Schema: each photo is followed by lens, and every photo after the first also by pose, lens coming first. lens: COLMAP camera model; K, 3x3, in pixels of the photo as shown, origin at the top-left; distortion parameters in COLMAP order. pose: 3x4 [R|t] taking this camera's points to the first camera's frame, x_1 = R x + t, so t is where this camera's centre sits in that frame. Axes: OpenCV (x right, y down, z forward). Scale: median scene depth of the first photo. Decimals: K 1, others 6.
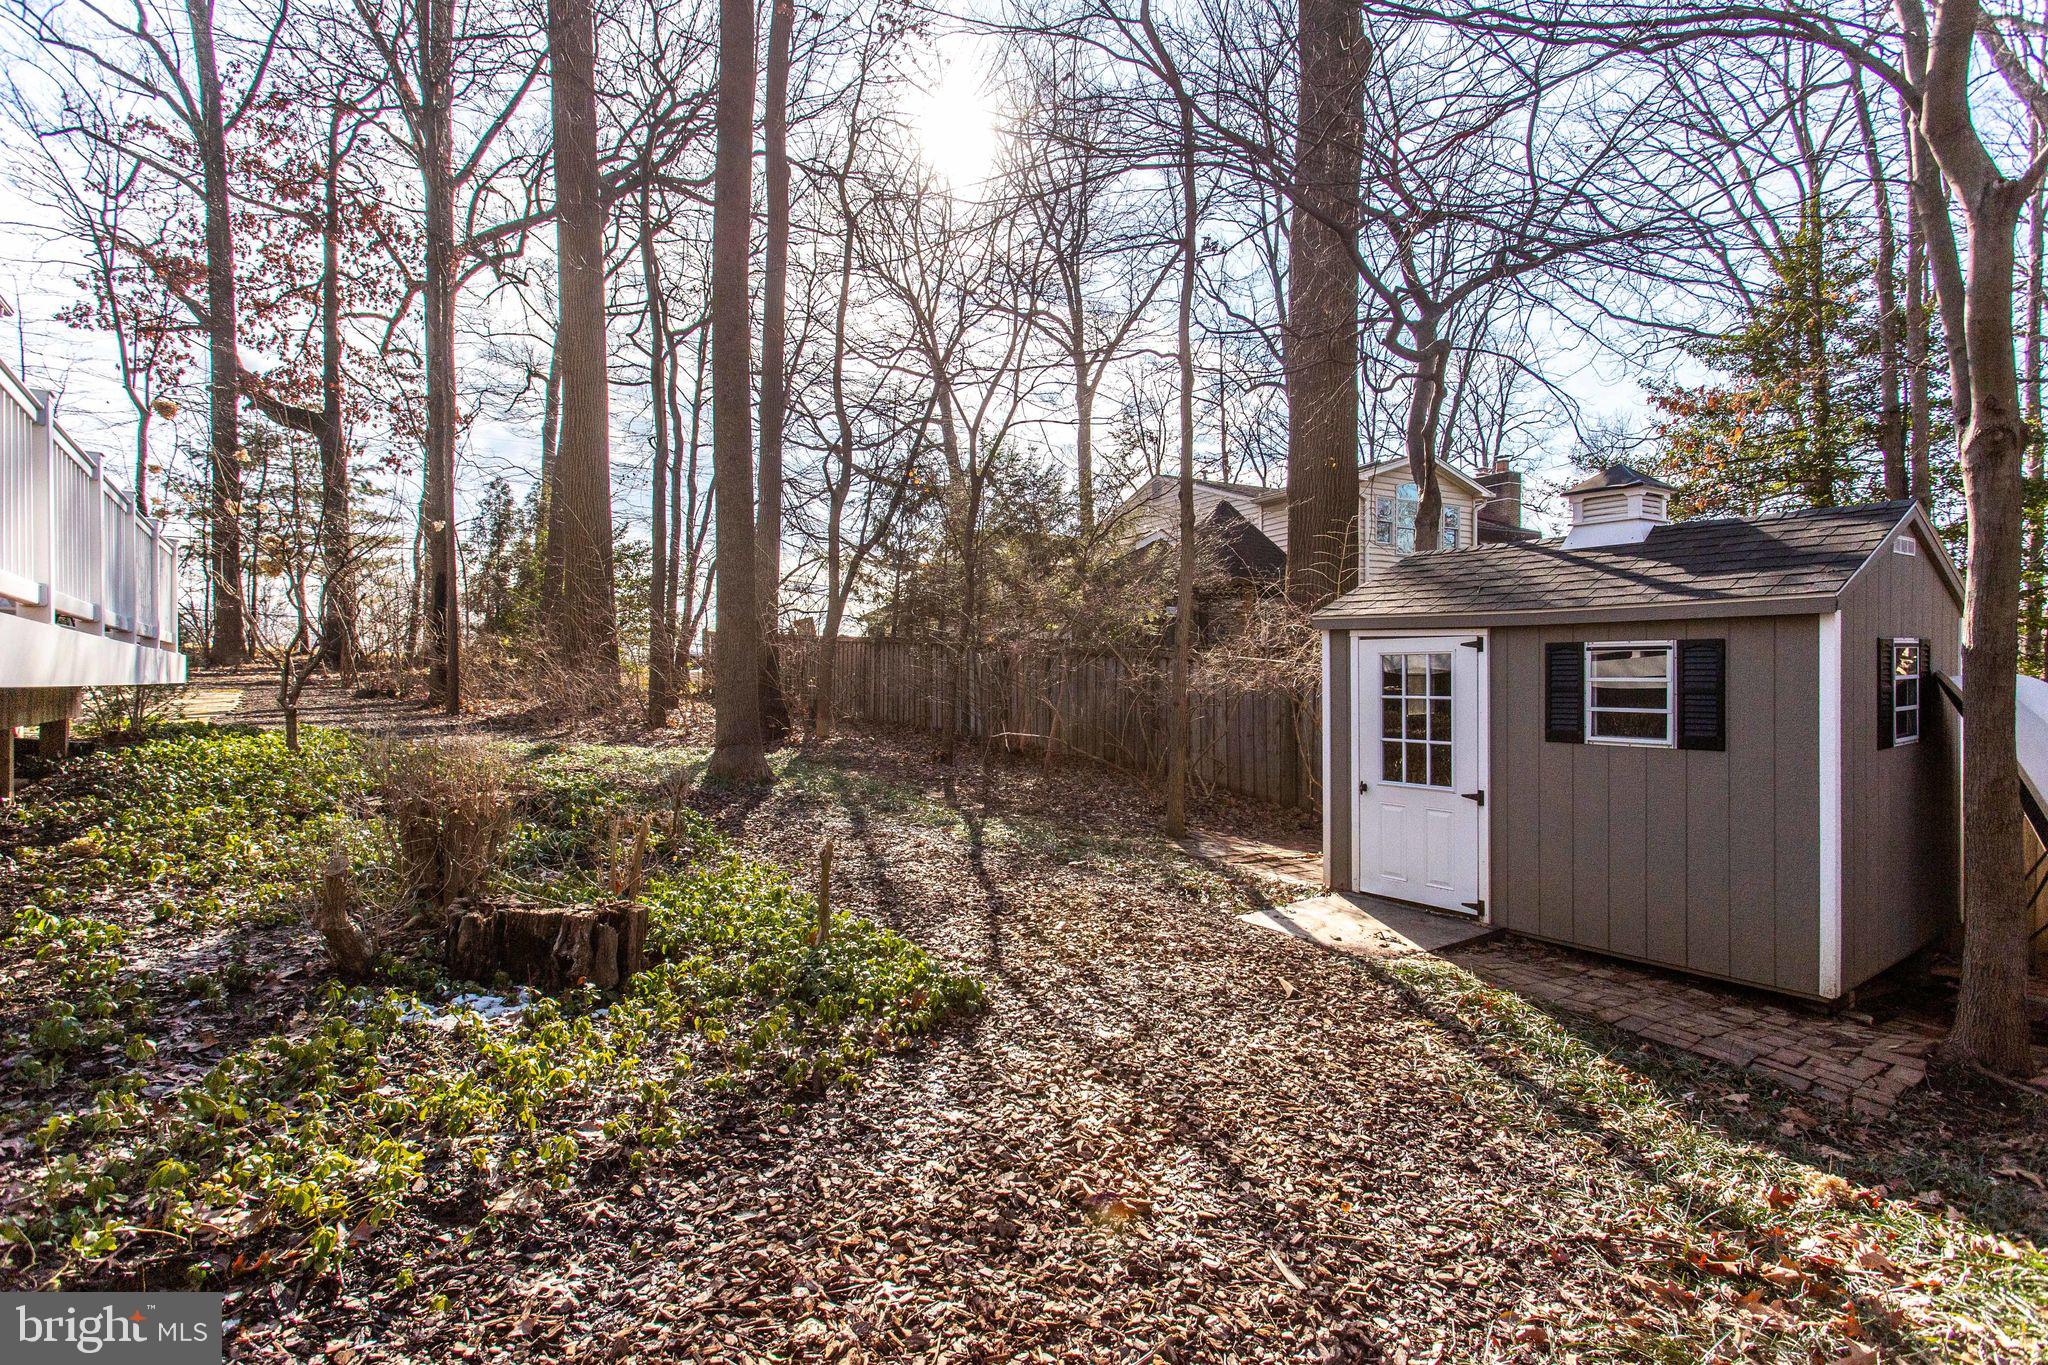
lens RADIAL K [[988.6, 0, 1024.0], [0, 988.6, 682.5], [0, 0, 1]] dist [-0.000499, -0.000057]
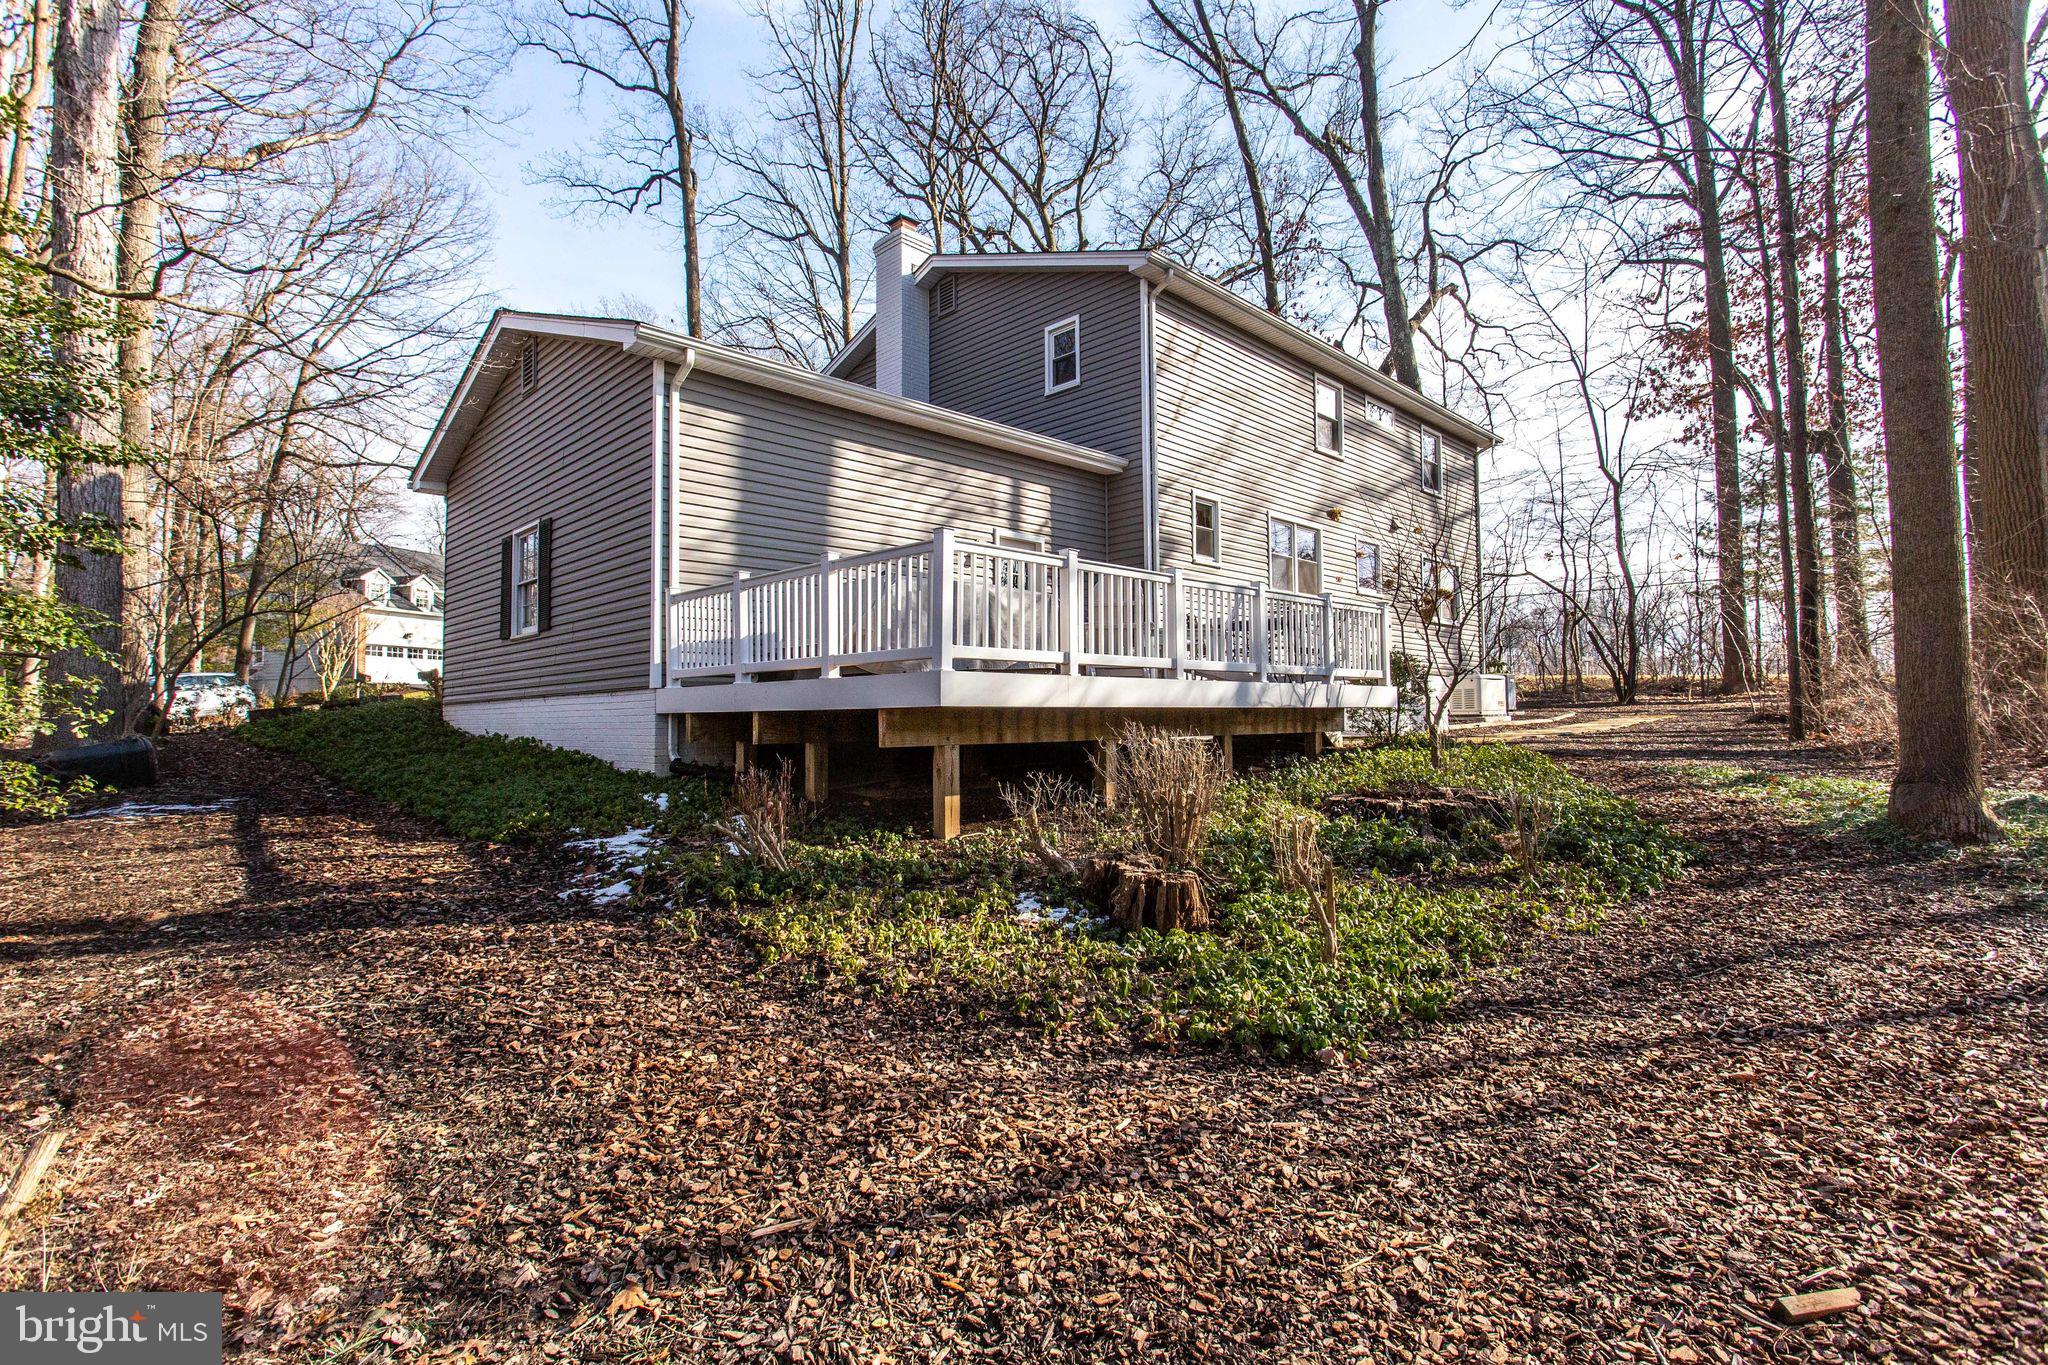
lens RADIAL K [[988.6, 0, 1024.0], [0, 988.6, 682.5], [0, 0, 1]] dist [-0.000499, -0.000057]
pose [[0.140490, -0.044350, -0.989088, 0.614005], [0.007321, 0.999015, -0.043755, 0.029397], [0.990055, -0.001094, 0.140677, 0.502840]]
